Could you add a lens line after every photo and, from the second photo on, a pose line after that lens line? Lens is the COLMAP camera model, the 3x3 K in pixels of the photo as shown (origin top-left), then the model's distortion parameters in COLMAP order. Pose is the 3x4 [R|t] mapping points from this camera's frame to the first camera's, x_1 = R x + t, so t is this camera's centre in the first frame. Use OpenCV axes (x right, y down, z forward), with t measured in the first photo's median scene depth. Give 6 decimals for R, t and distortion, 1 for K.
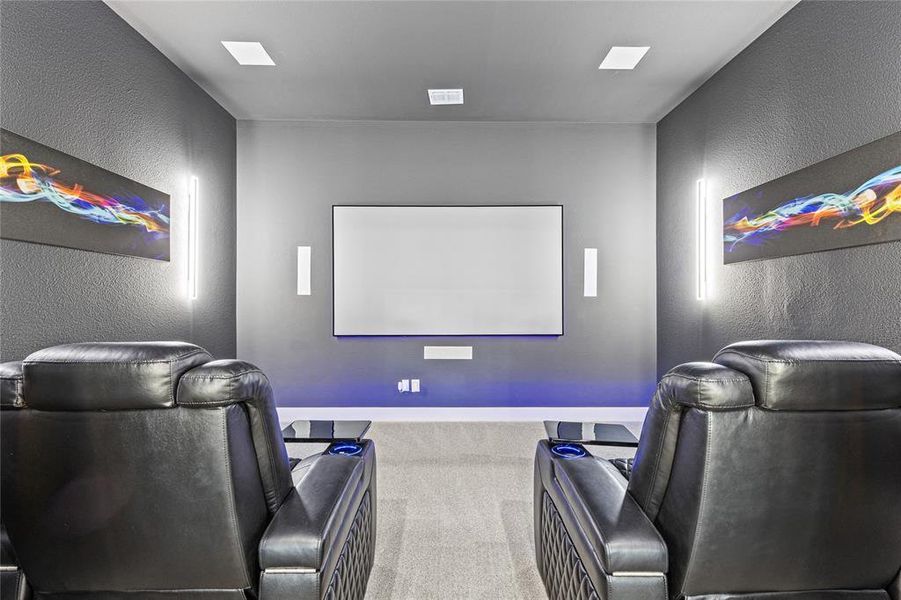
lens RADIAL K [[407.3, 0, 450.5], [0, 407.3, 300.0], [0, 0, 1]] dist [0.002532, -0.000006]
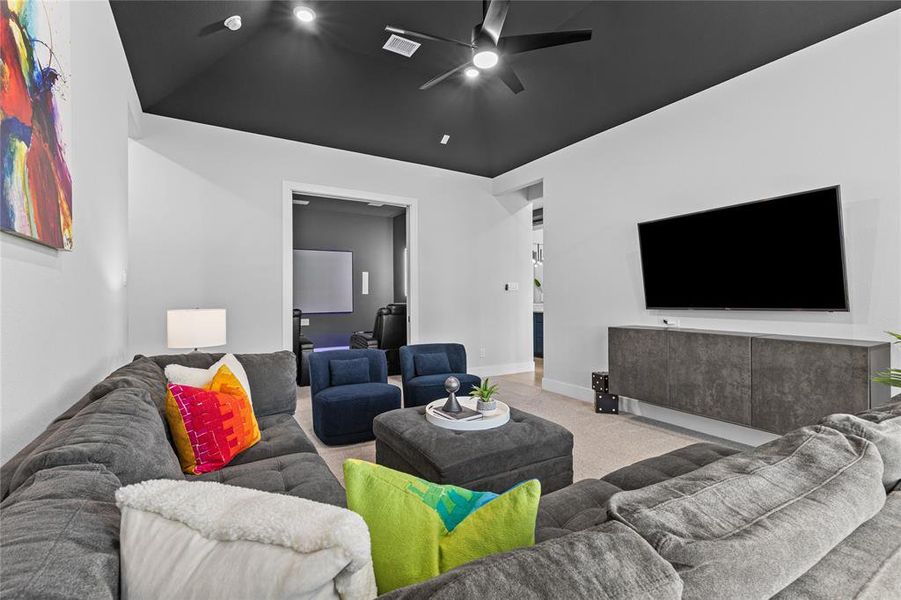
lens RADIAL K [[407.3, 0, 450.5], [0, 407.3, 300.0], [0, 0, 1]] dist [0.002532, -0.000006]
pose [[0.861343, -0.009375, 0.507937, -0.402027], [0.003818, 0.999921, 0.011980, -0.003855], [-0.508010, -0.008379, 0.861311, -1.201869]]
